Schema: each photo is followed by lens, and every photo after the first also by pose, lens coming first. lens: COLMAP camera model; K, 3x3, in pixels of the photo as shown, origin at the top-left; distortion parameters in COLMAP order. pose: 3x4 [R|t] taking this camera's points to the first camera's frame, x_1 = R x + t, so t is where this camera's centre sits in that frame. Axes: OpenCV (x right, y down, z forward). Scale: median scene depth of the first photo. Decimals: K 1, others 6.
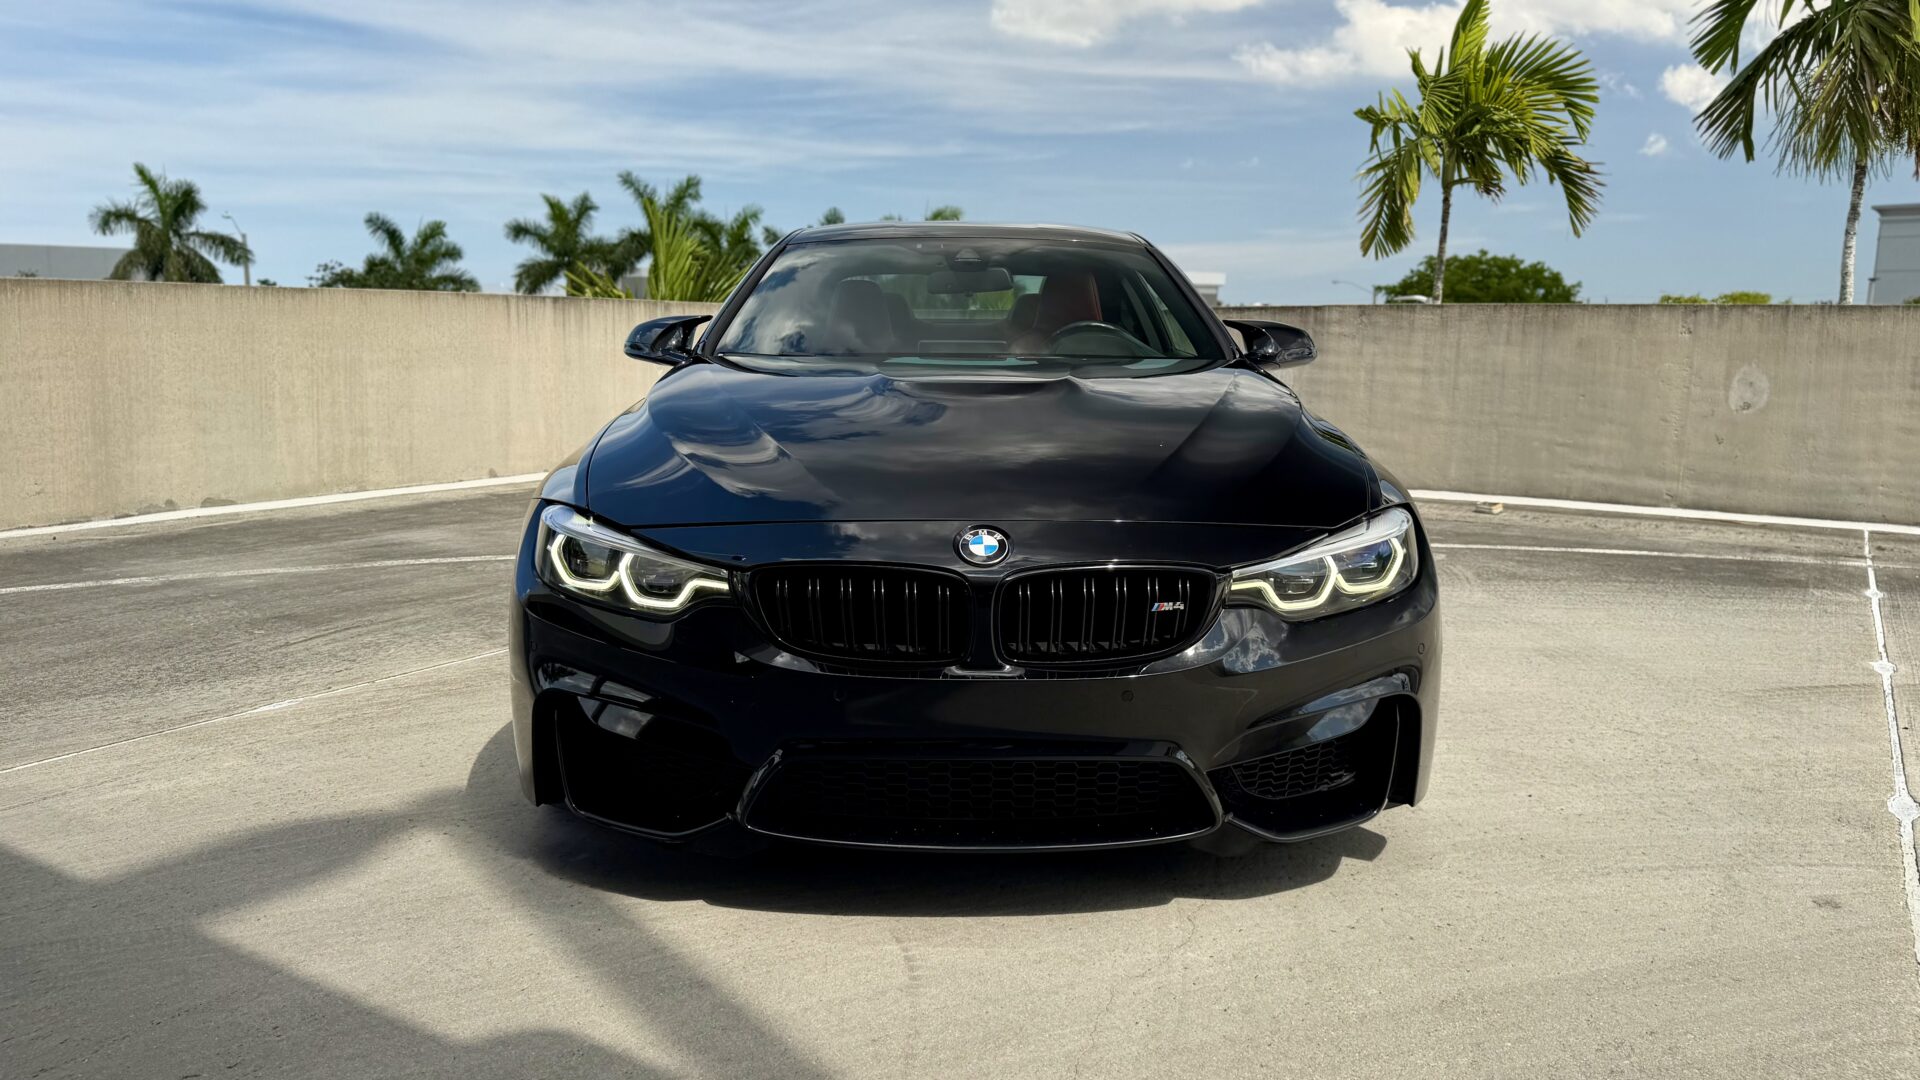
lens RADIAL K [[1357.7, 0, 967.5], [0, 1357.7, 530.1], [0, 0, 1]] dist [0.072374, -0.112713]
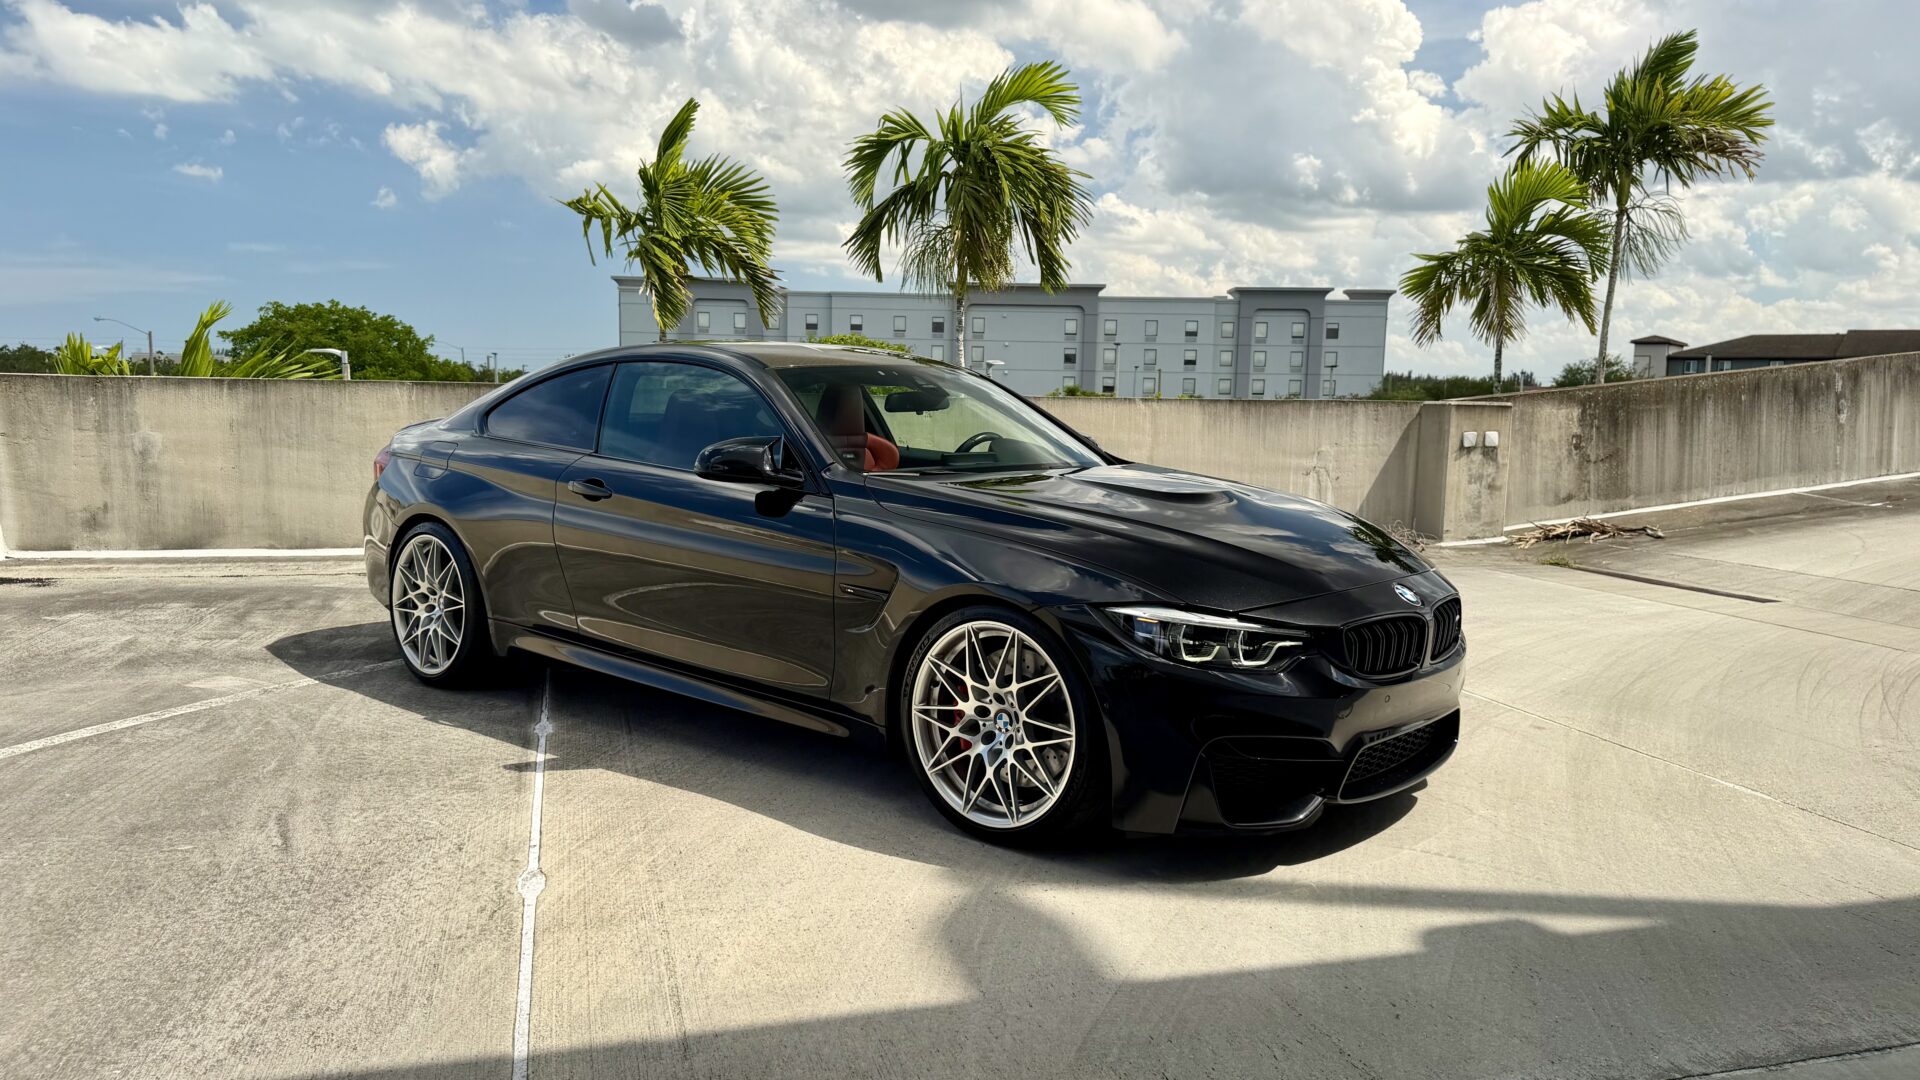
lens RADIAL K [[1352.5, 0, 960.4], [0, 1352.5, 542.6], [0, 0, 1]] dist [0.036461, -0.041529]
pose [[0.664602, -0.079465, 0.742960, -0.435251], [0.096282, 0.995147, 0.020312, -0.037937], [-0.740968, 0.058034, 0.669028, 0.084537]]
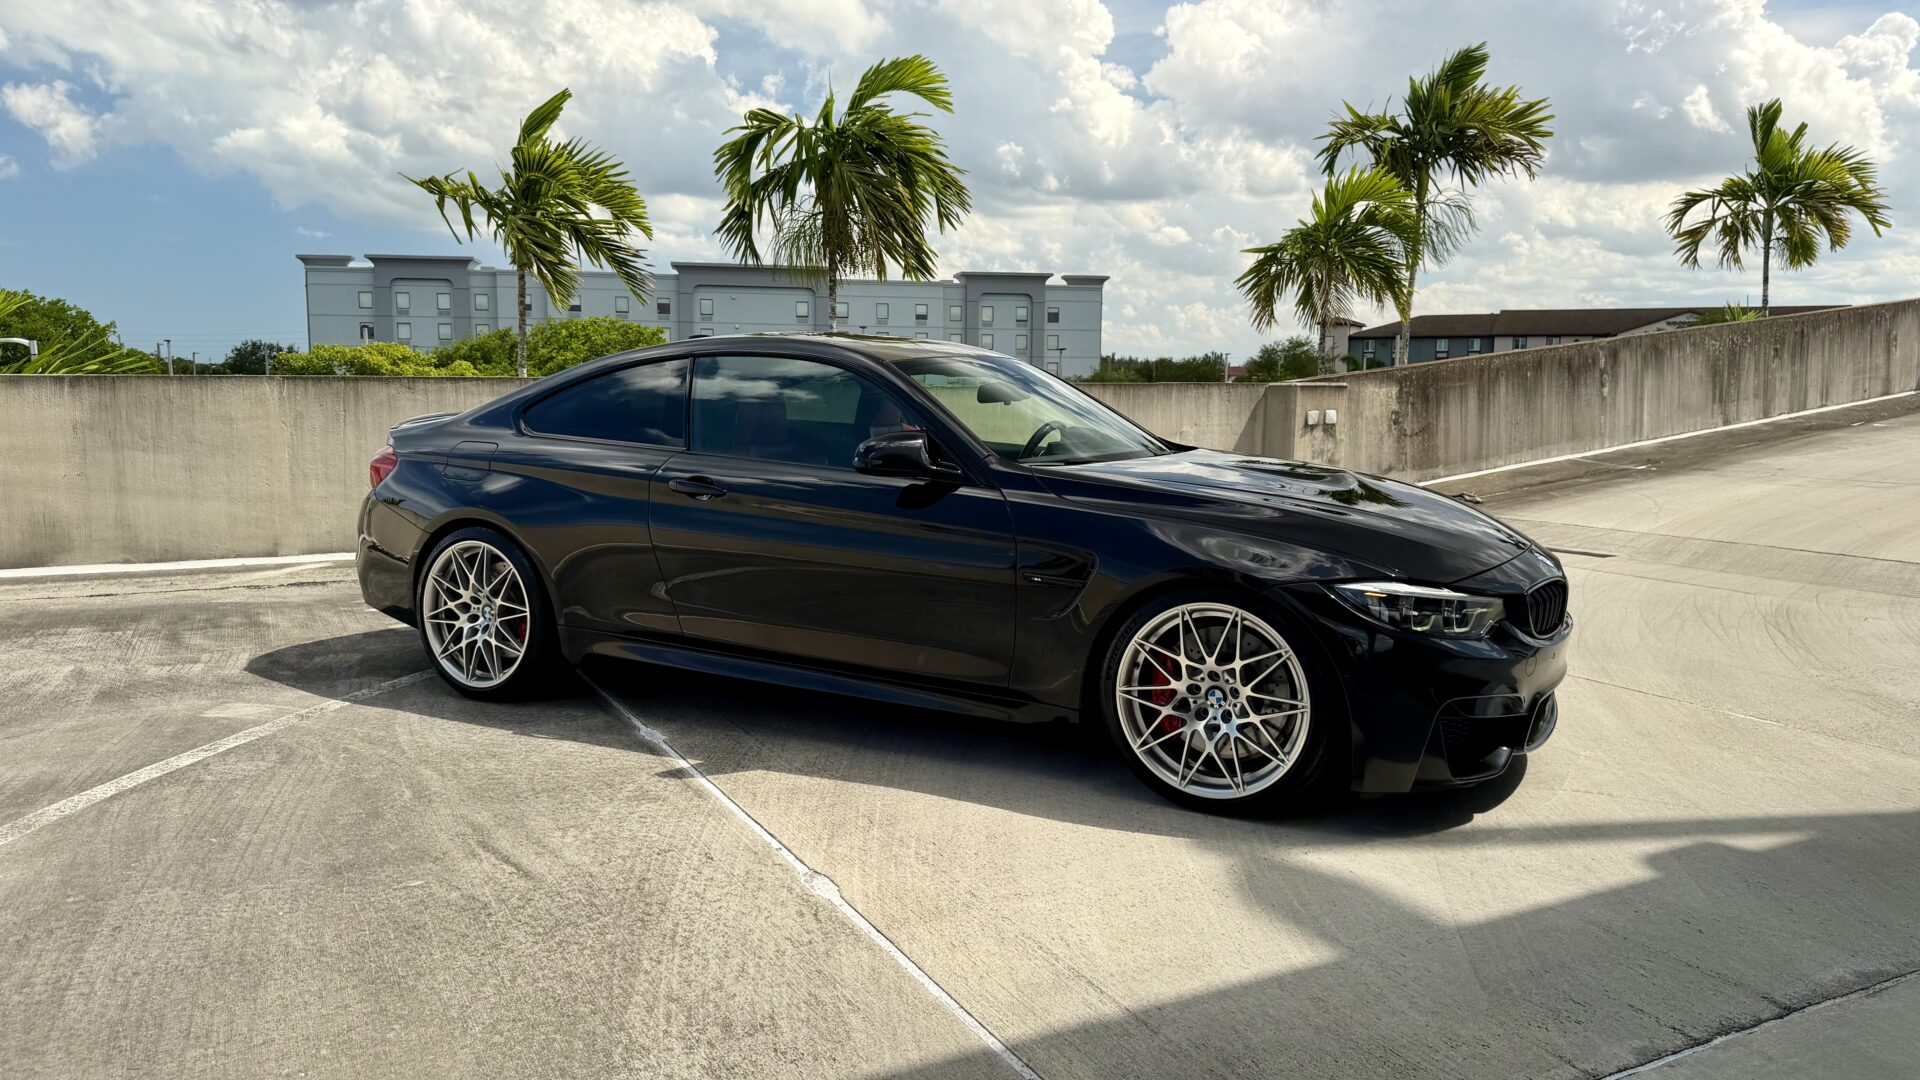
lens RADIAL K [[1340.3, 0, 952.1], [0, 1340.3, 546.1], [0, 0, 1]] dist [0.083040, -0.092893]
pose [[0.503445, -0.113164, 0.856584, -0.538414], [0.125068, 0.990489, 0.057348, -0.058884], [-0.854927, 0.078260, 0.512811, 0.208426]]
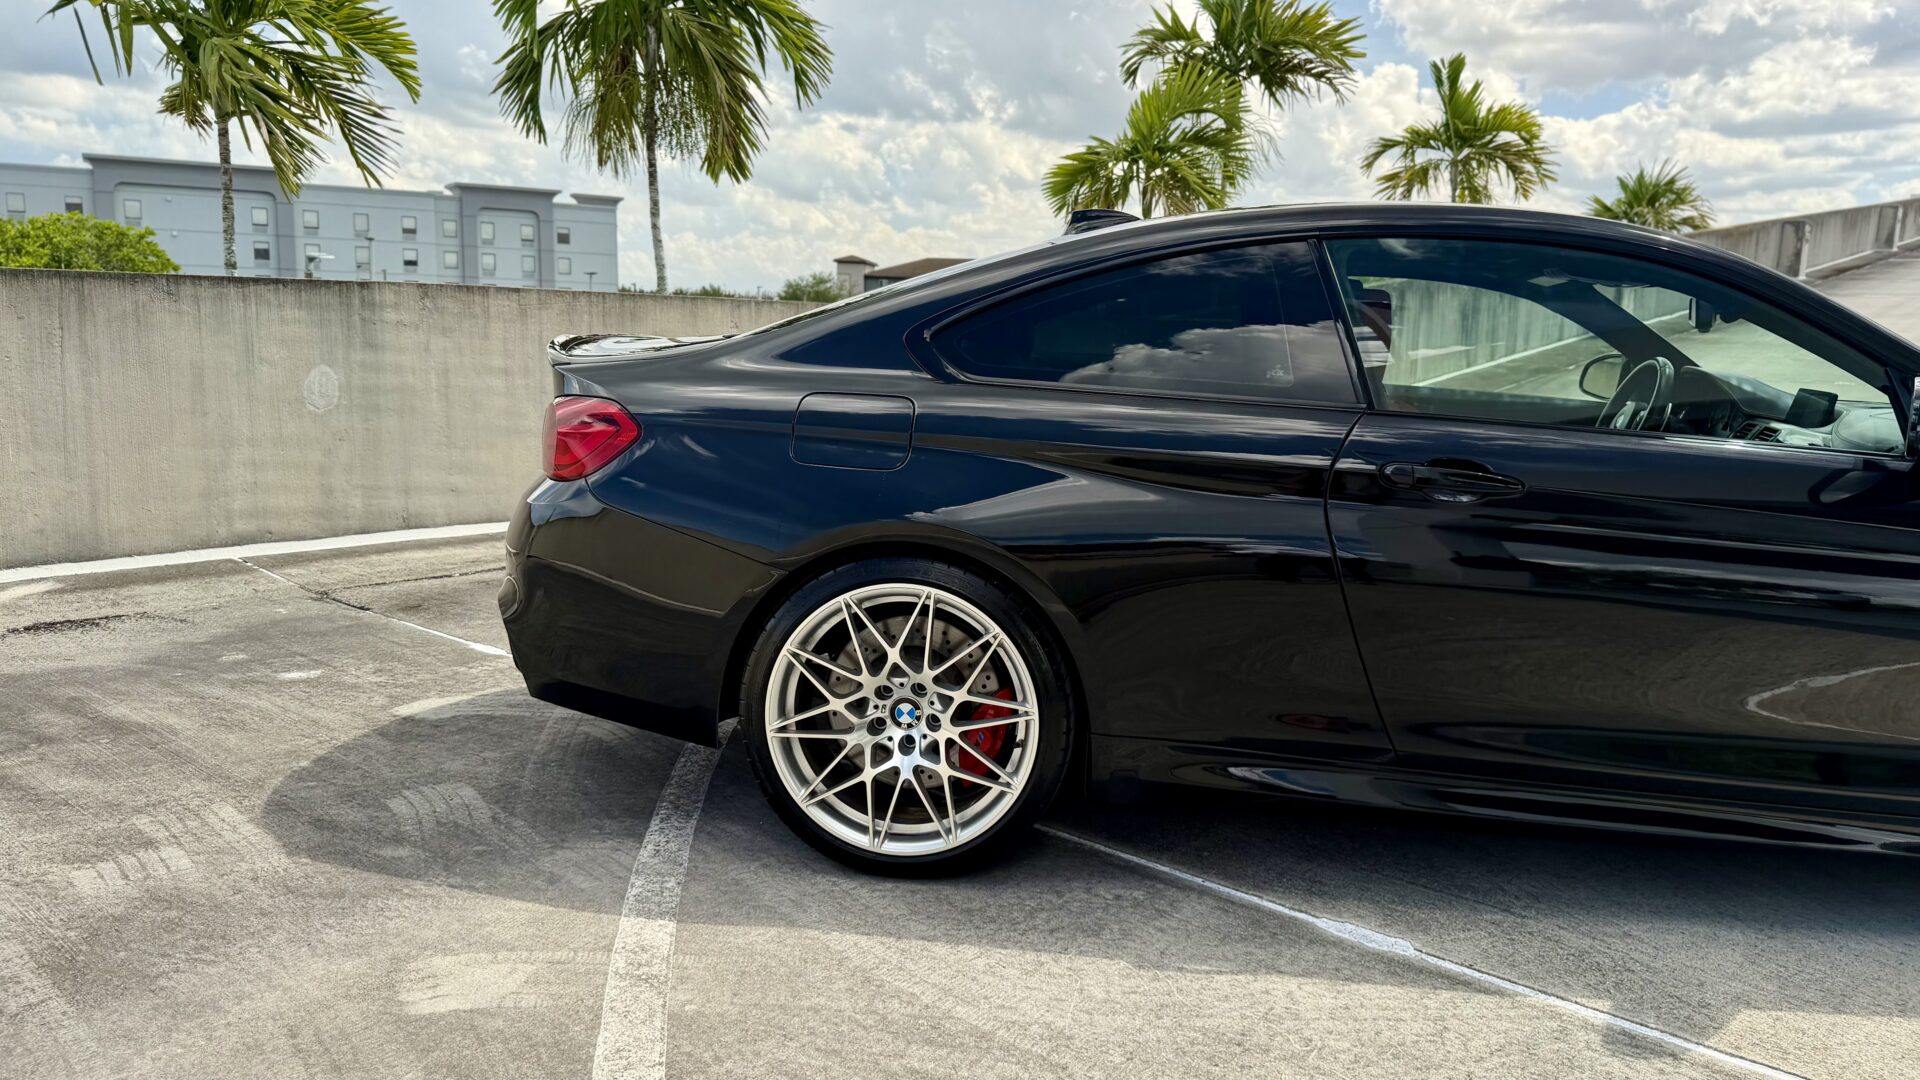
lens RADIAL K [[1333.3, 0, 965.0], [0, 1333.3, 576.7], [0, 0, 1]] dist [0.077188, -0.102271]
pose [[0.150355, -0.190312, 0.970142, -0.425968], [0.115940, 0.977920, 0.173869, -0.109060], [-0.981810, 0.086336, 0.169100, 0.641397]]
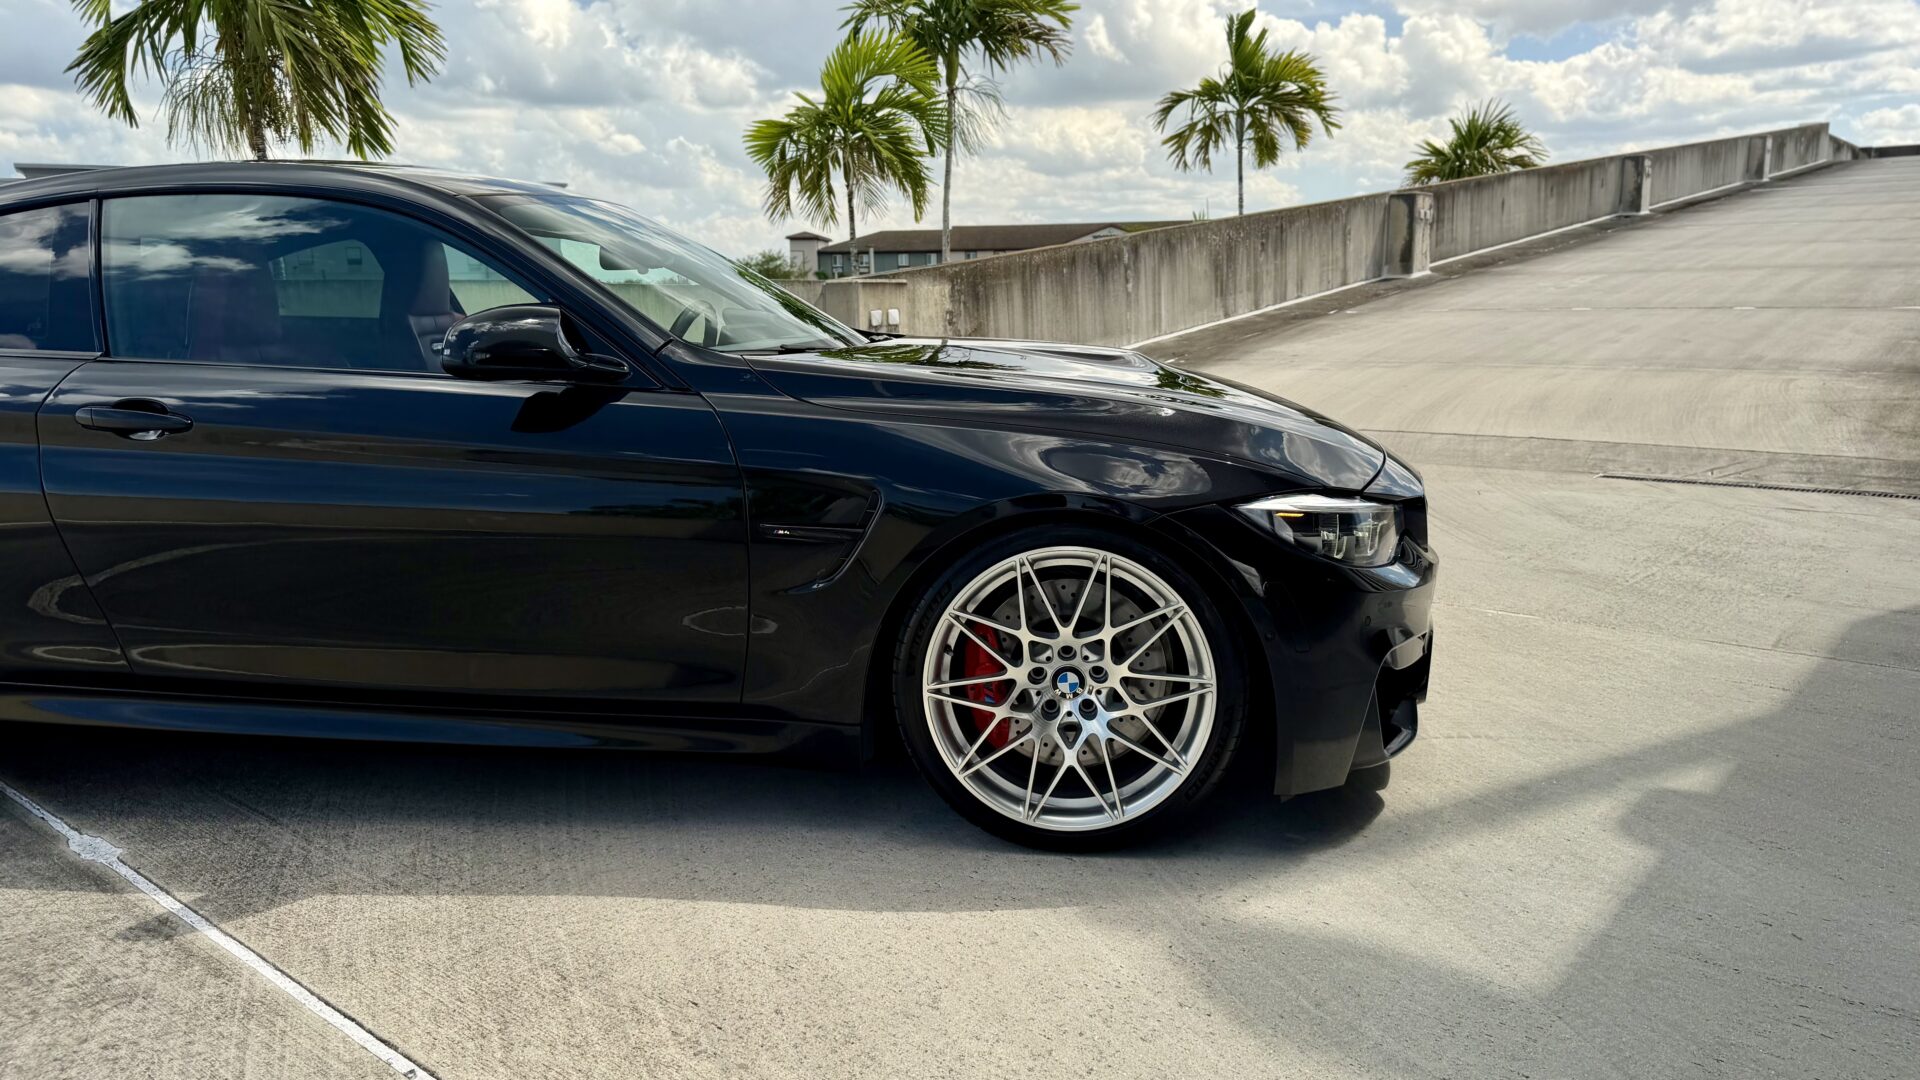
lens RADIAL K [[1350.8, 0, 957.2], [0, 1350.8, 547.5], [0, 0, 1]] dist [0.076223, -0.106805]
pose [[0.139797, -0.193811, 0.971027, -0.407490], [0.159413, 0.972270, 0.171109, -0.058677], [-0.977264, 0.130874, 0.166816, 0.340274]]
